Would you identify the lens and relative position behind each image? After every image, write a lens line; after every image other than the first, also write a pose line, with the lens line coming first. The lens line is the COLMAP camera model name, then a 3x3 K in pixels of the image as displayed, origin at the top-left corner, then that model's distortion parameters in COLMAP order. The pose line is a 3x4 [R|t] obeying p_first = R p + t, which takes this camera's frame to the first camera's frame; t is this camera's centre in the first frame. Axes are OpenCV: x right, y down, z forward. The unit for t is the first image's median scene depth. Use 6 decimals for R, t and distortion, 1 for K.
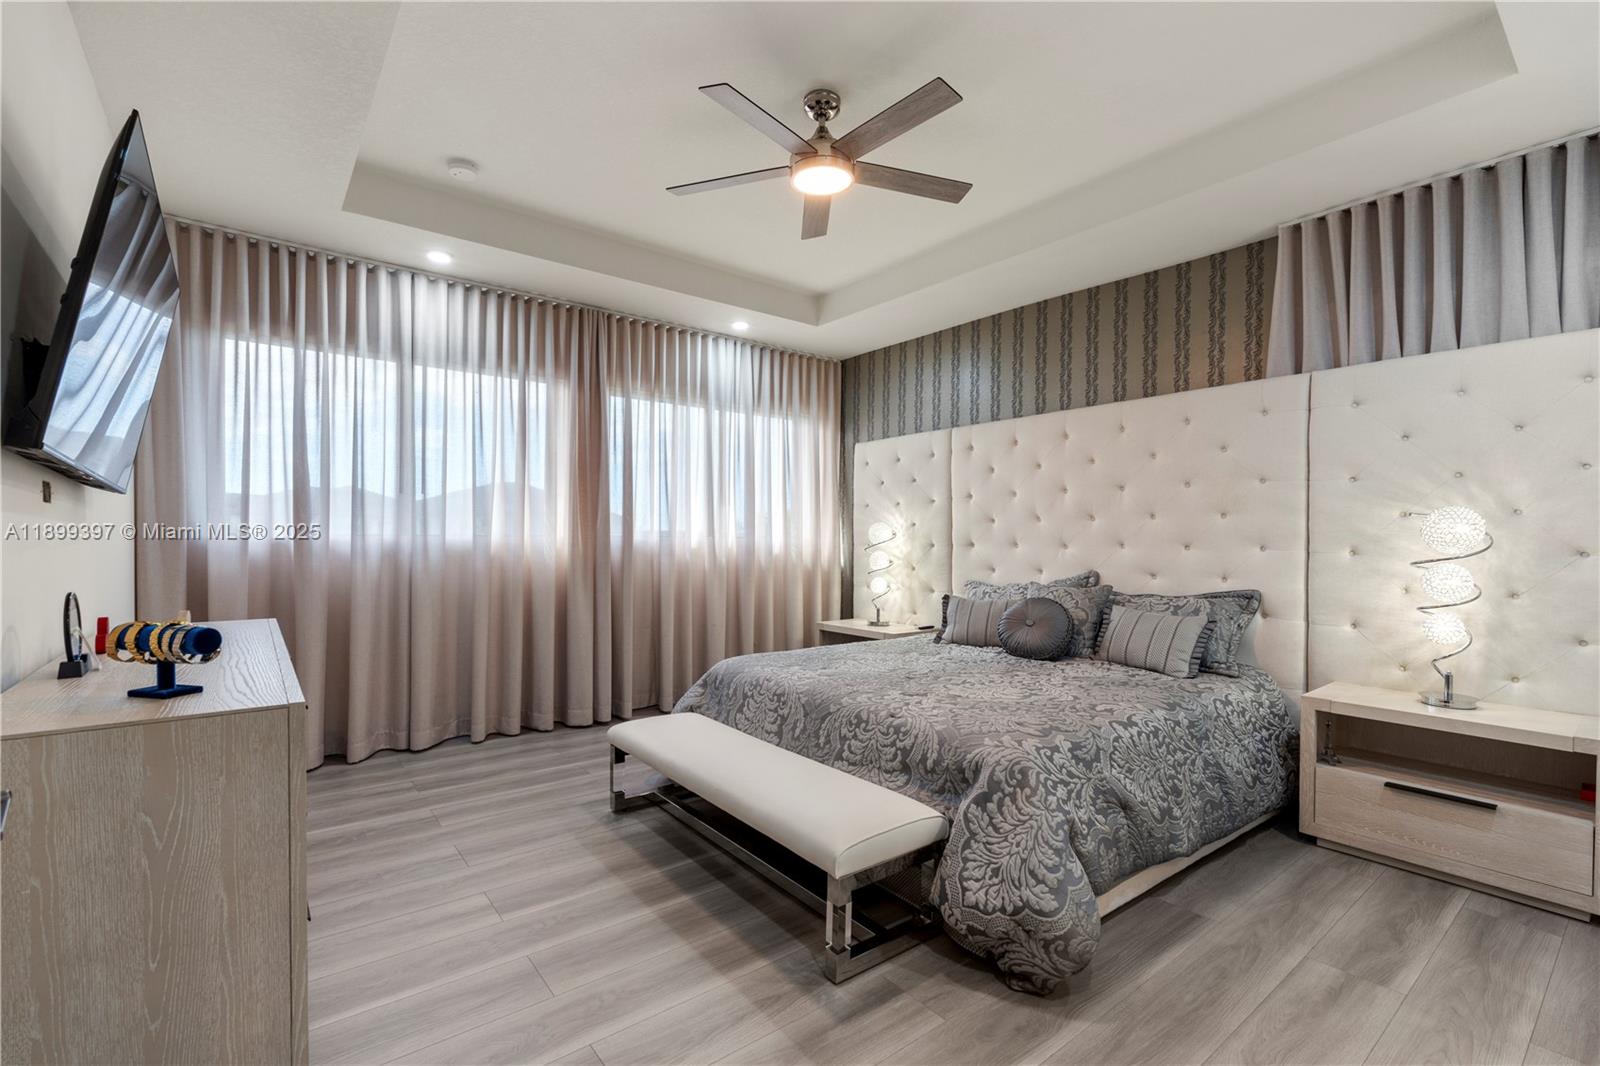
lens RADIAL K [[713.9, 0, 801.7], [0, 713.9, 547.5], [0, 0, 1]] dist [-0.006010, 0.001436]
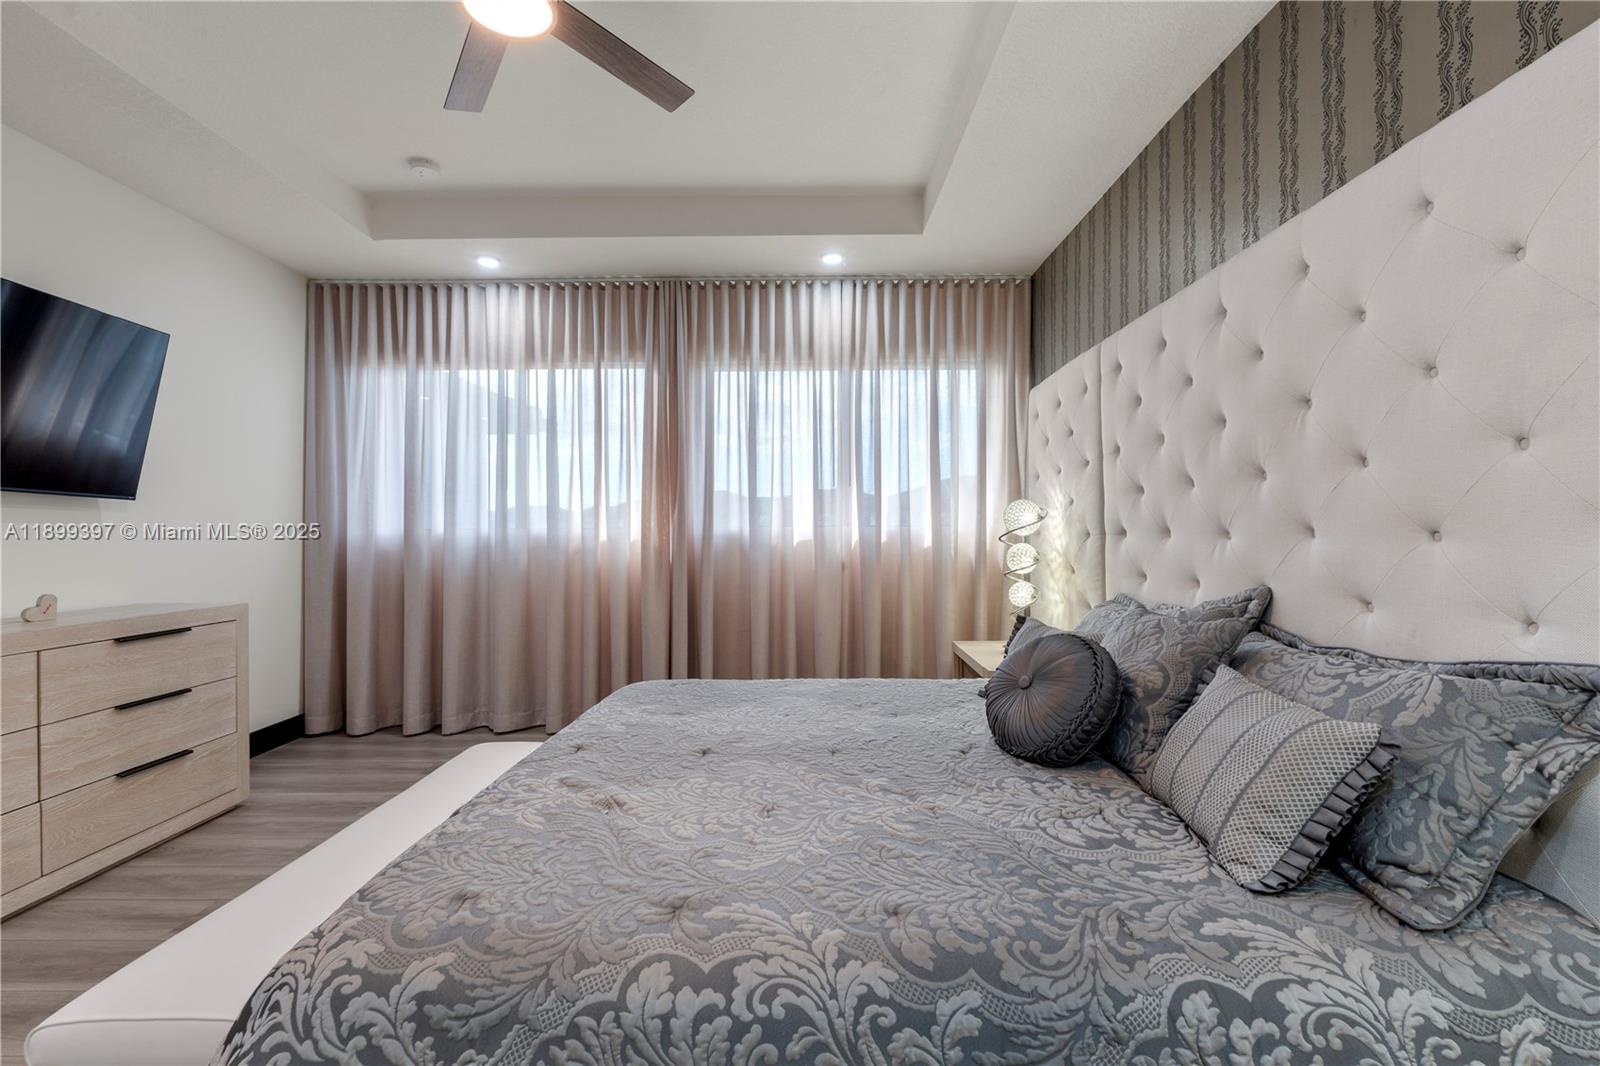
lens RADIAL K [[713.9, 0, 801.2], [0, 713.9, 525.5], [0, 0, 1]] dist [-0.006010, 0.001436]
pose [[0.784241, -0.013202, -0.620316, 0.462438], [0.002769, 0.999838, -0.017778, -0.000210], [0.620450, 0.012225, 0.784151, 0.438632]]
